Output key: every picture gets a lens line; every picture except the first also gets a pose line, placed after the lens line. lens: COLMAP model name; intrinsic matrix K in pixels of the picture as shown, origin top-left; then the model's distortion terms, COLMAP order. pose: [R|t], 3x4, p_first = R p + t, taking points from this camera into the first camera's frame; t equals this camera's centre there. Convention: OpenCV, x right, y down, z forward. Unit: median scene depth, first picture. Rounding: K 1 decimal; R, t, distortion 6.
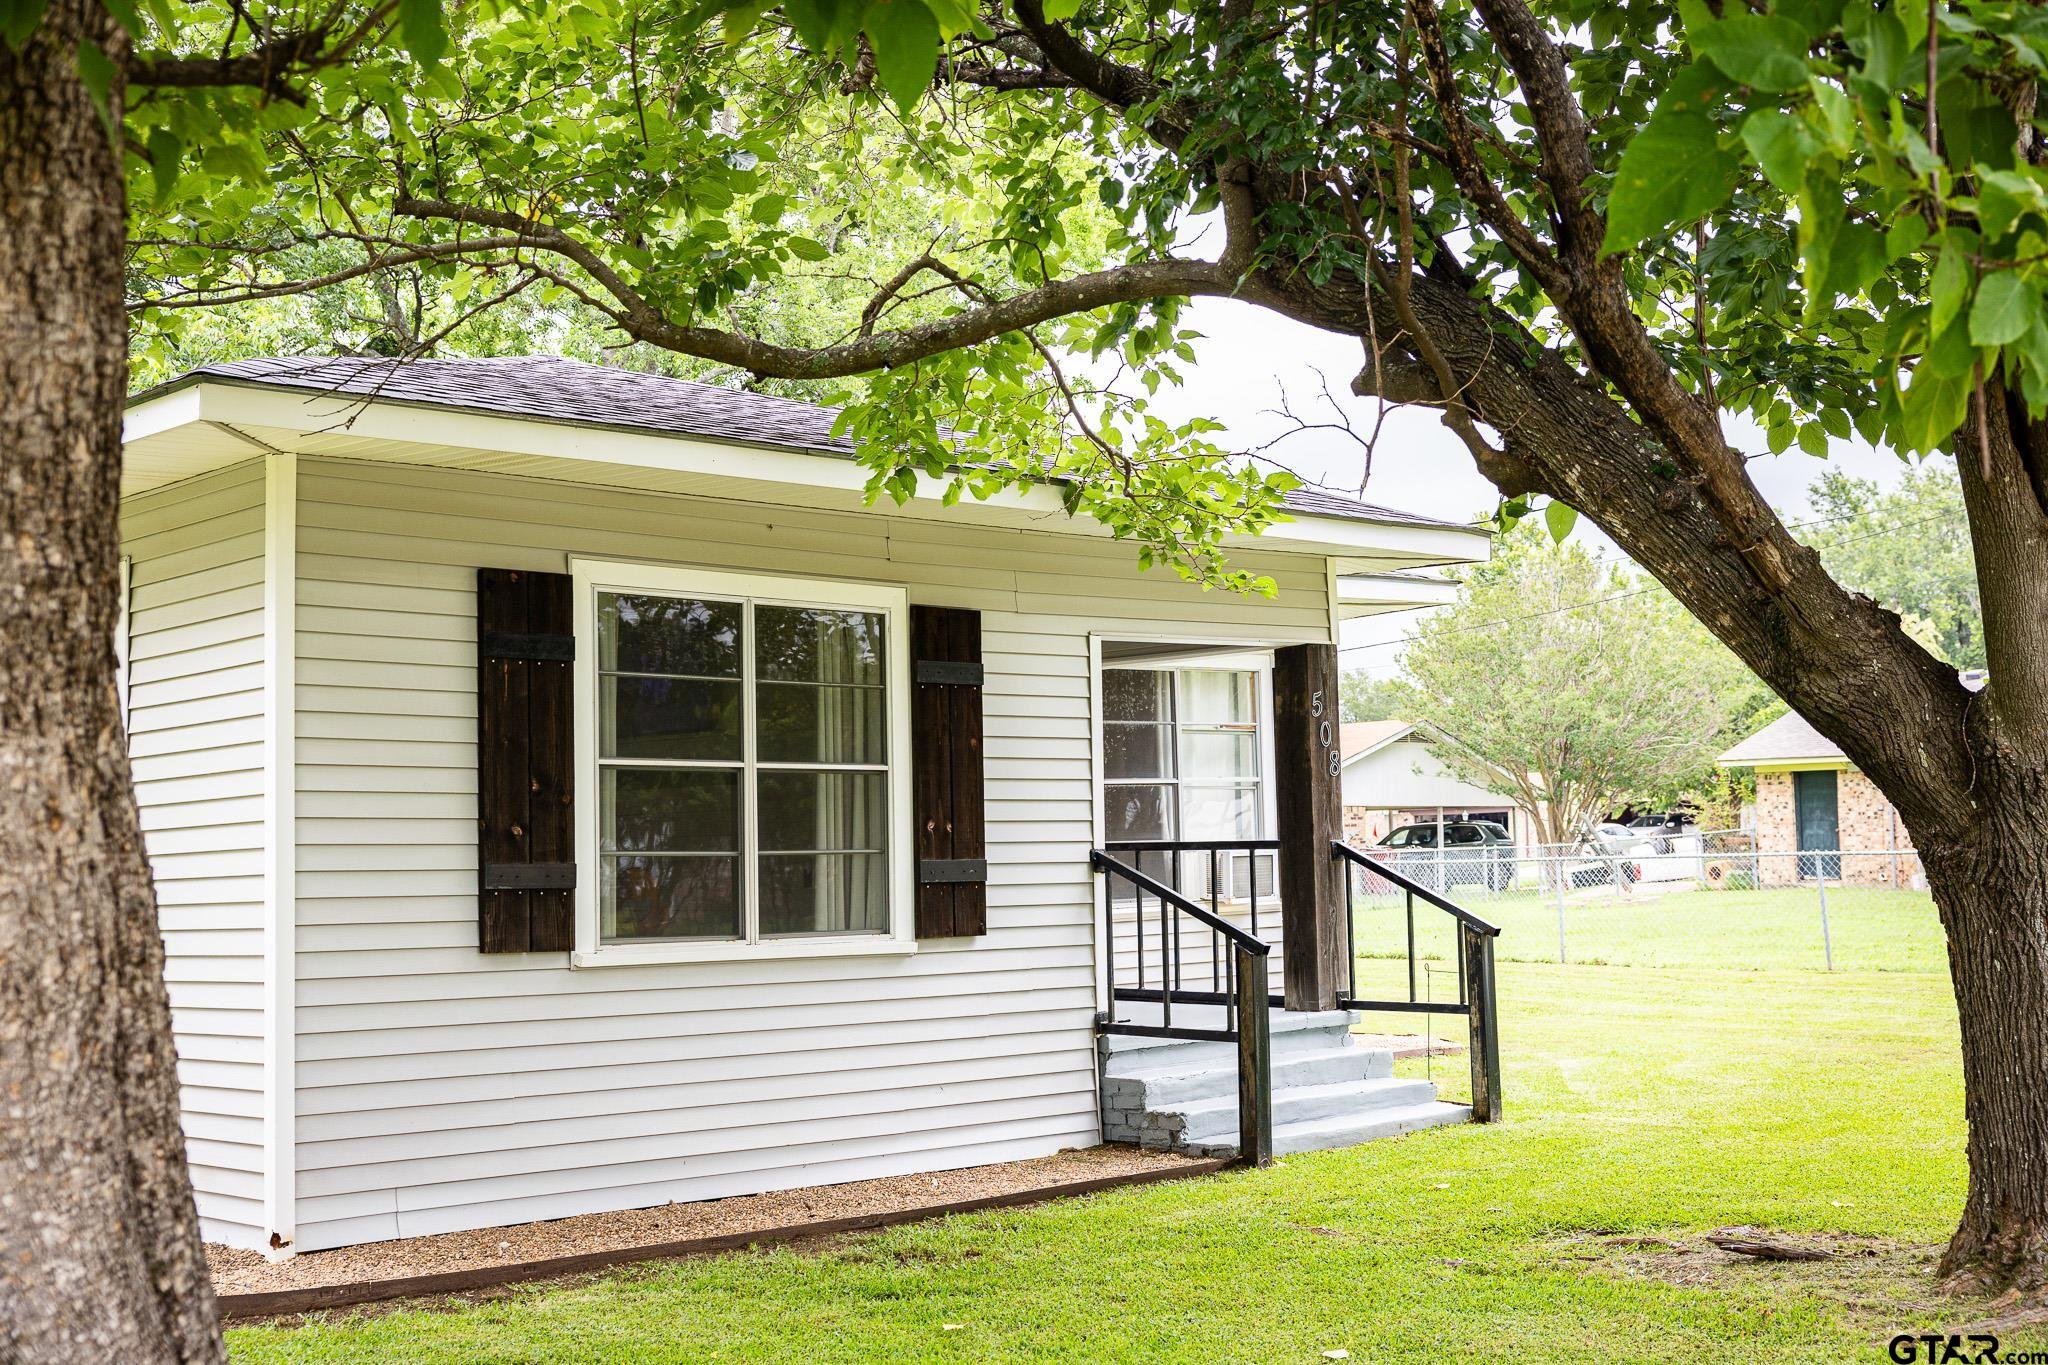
lens RADIAL K [[2459.9, 0, 1022.6], [0, 2459.9, 677.7], [0, 0, 1]] dist [0.035280, 0.000000]
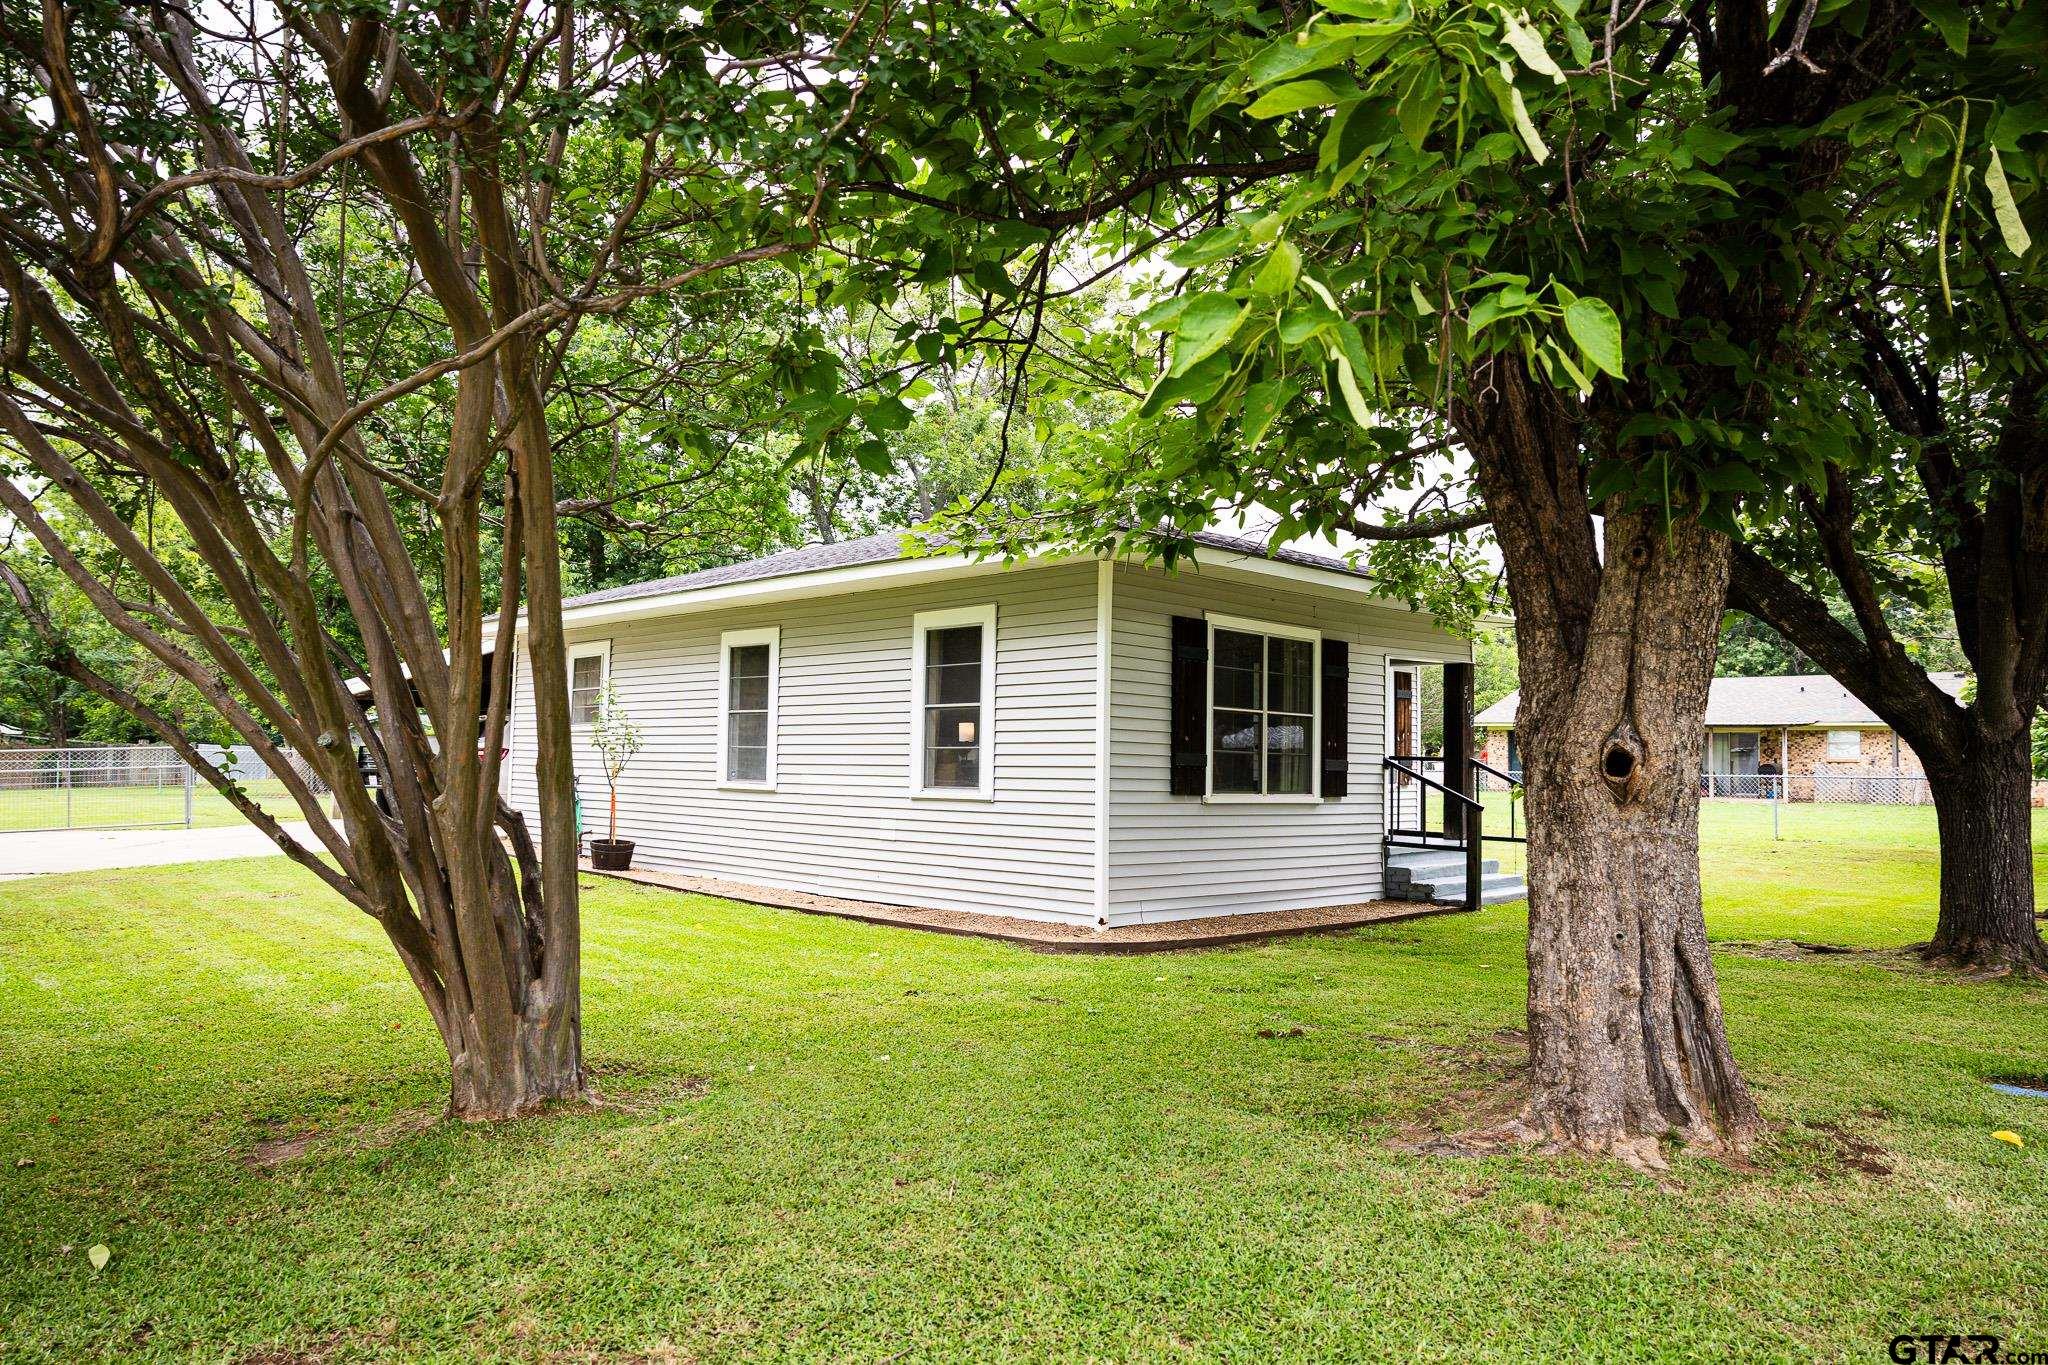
lens RADIAL K [[1365.5, 0, 1022.2], [0, 1365.5, 693.5], [0, 0, 1]] dist [-0.001526, -0.002094]
pose [[0.998875, 0.042519, 0.021001, -0.323641], [-0.043072, 0.998717, 0.026617, -0.002646], [-0.019842, -0.027491, 0.999425, -0.160989]]
